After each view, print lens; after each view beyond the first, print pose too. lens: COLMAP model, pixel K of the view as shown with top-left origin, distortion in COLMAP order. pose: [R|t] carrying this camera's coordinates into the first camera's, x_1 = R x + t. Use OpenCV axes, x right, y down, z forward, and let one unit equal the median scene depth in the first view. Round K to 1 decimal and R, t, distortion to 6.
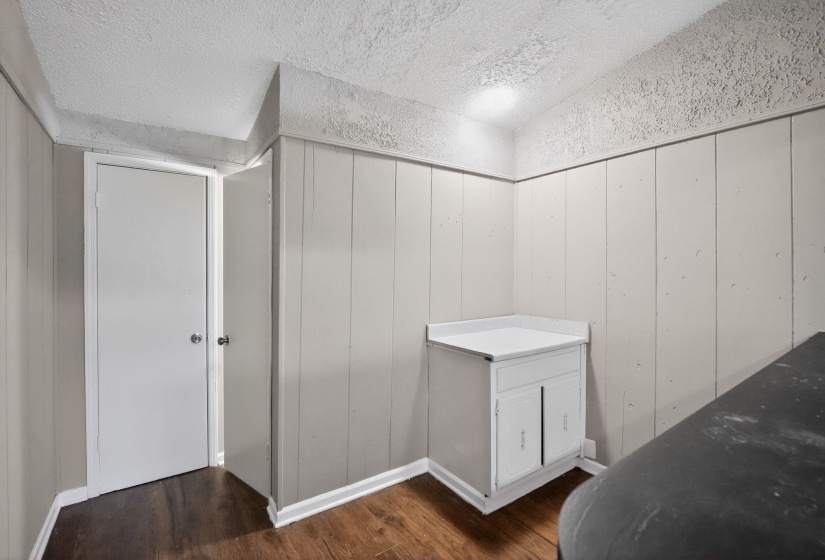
lens RADIAL K [[379.8, 0, 418.1], [0, 379.8, 265.4], [0, 0, 1]] dist [-0.000579, 0.000272]
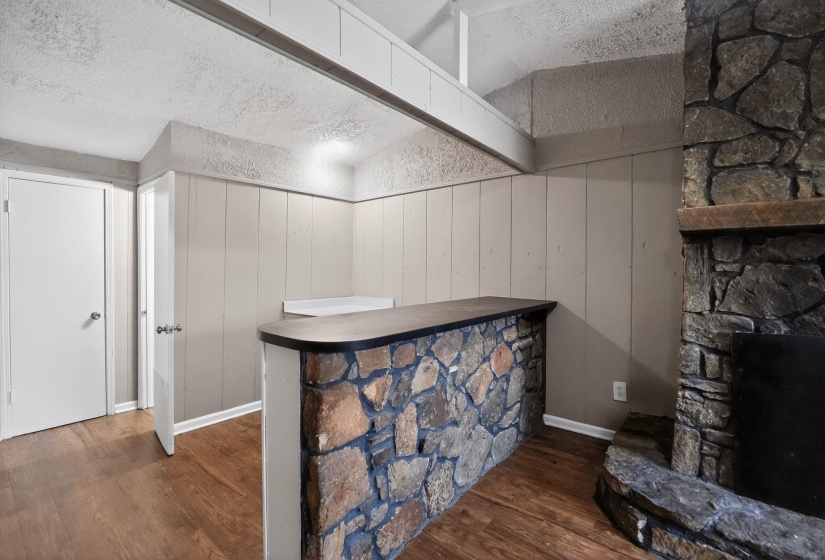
lens RADIAL K [[374.0, 0, 411.3], [0, 374.0, 270.3], [0, 0, 1]] dist [-0.012618, 0.000960]
pose [[0.967918, 0.003114, 0.251247, 0.145219], [-0.006608, 0.999893, 0.013065, 0.016392], [-0.251180, -0.014306, 0.967835, -0.520977]]
